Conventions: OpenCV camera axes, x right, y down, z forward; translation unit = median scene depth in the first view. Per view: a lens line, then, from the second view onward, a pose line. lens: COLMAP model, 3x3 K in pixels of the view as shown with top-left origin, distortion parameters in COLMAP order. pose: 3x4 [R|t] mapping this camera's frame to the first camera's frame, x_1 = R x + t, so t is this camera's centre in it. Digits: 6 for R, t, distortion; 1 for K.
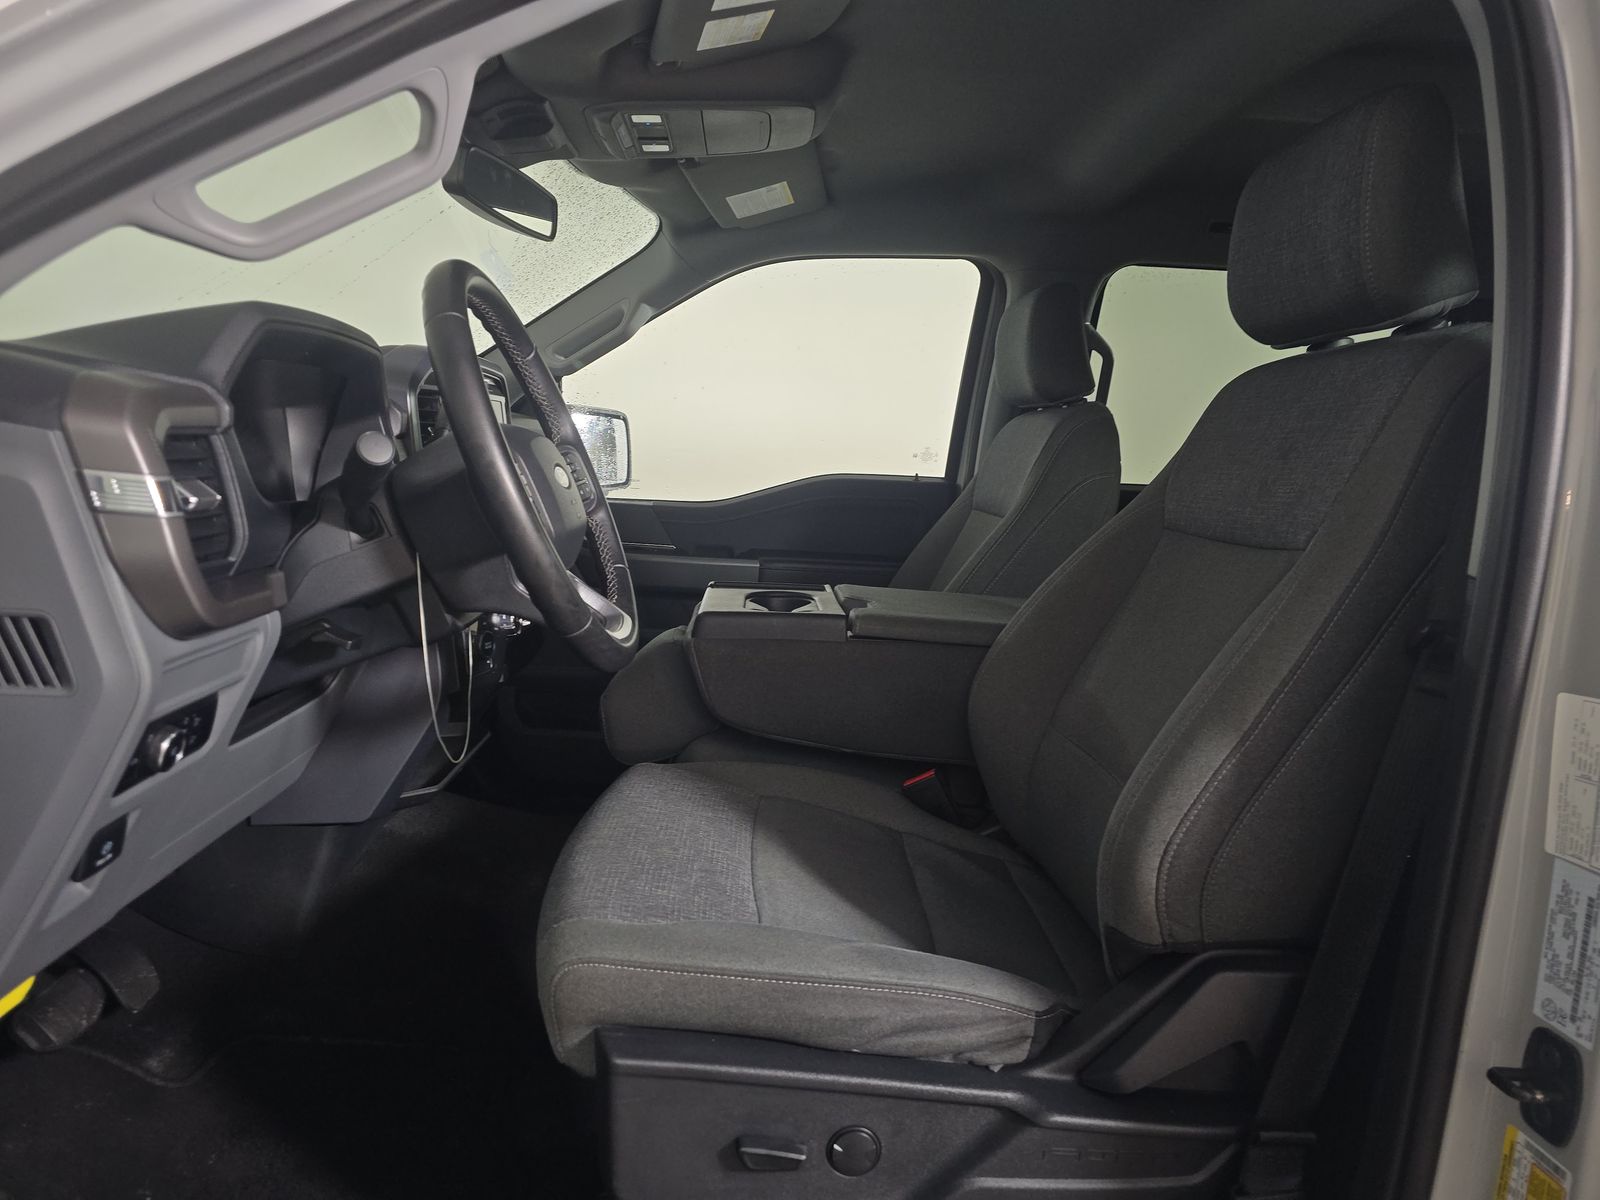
lens RADIAL K [[1090.0, 0, 811.5], [0, 1090.0, 604.1], [0, 0, 1]] dist [0.057204, -0.062257]
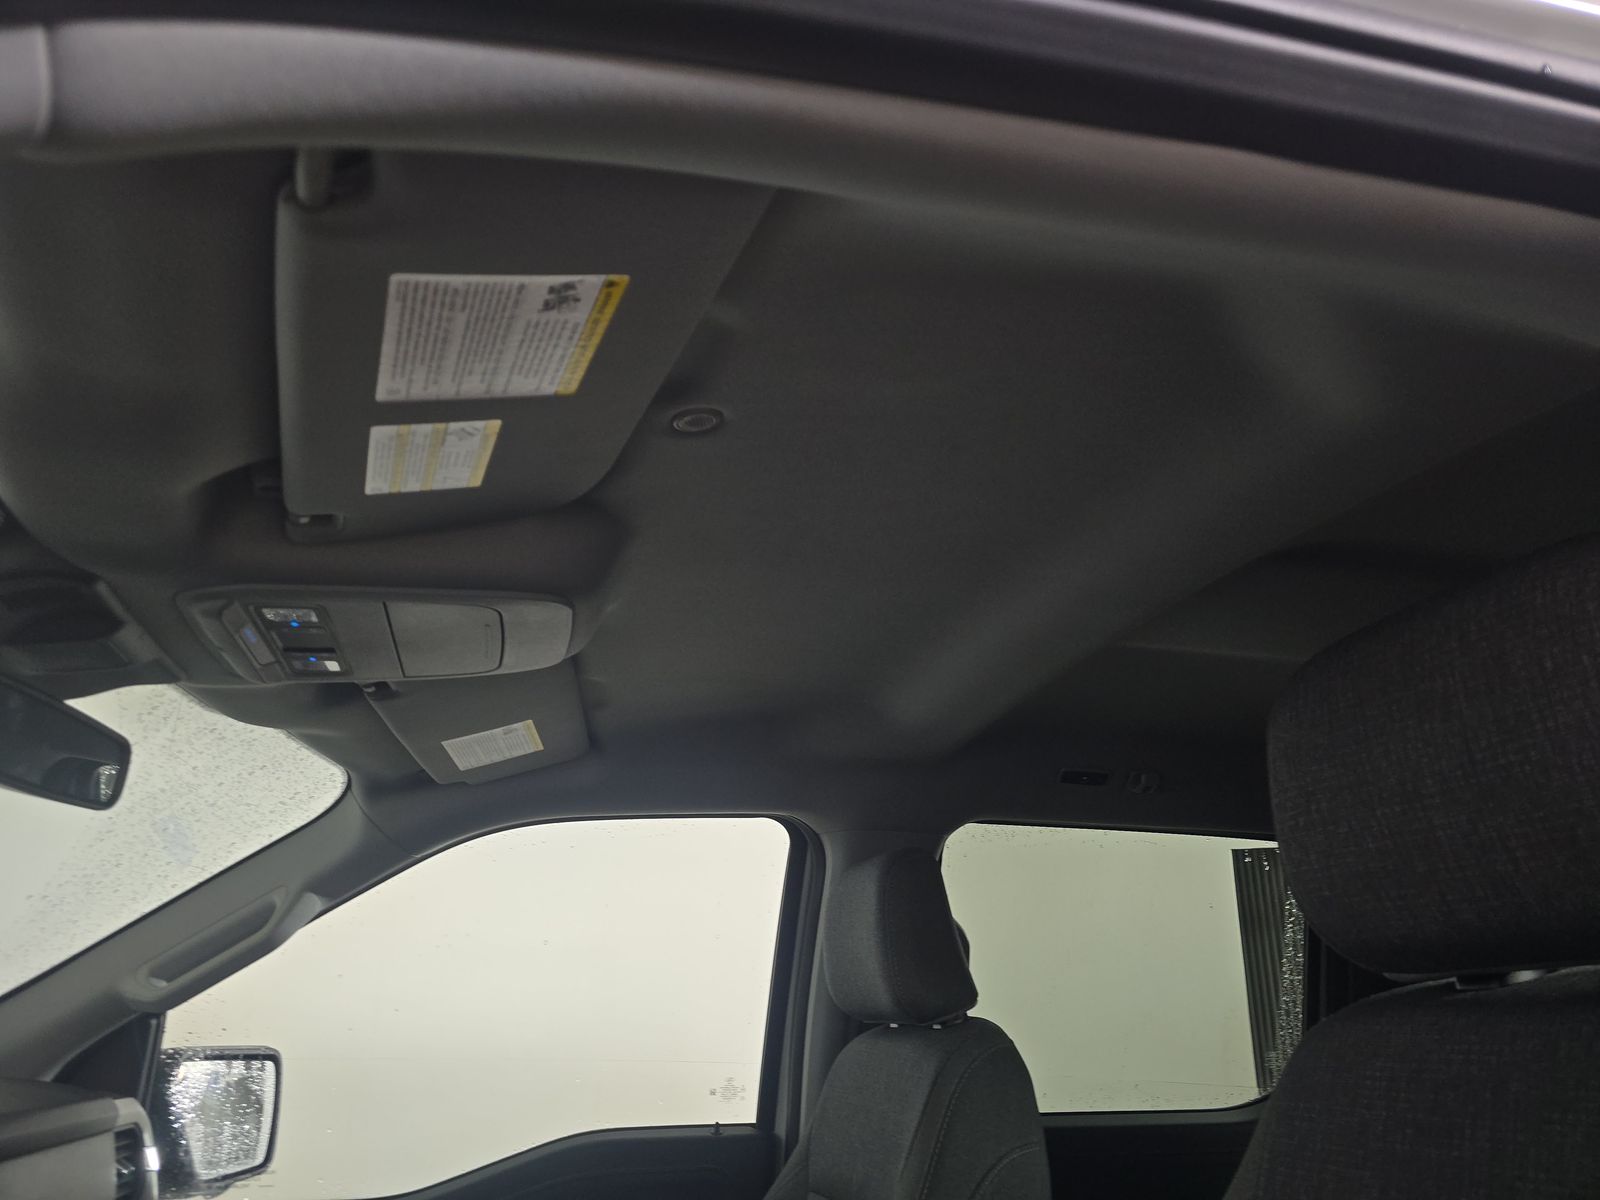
lens RADIAL K [[1090.0, 0, 811.5], [0, 1090.0, 604.1], [0, 0, 1]] dist [0.057204, -0.062257]
pose [[0.977576, 0.020604, 0.209570, 0.004680], [0.081166, 0.881439, -0.465271, -0.112944], [-0.194310, 0.471848, 0.860002, 0.340679]]
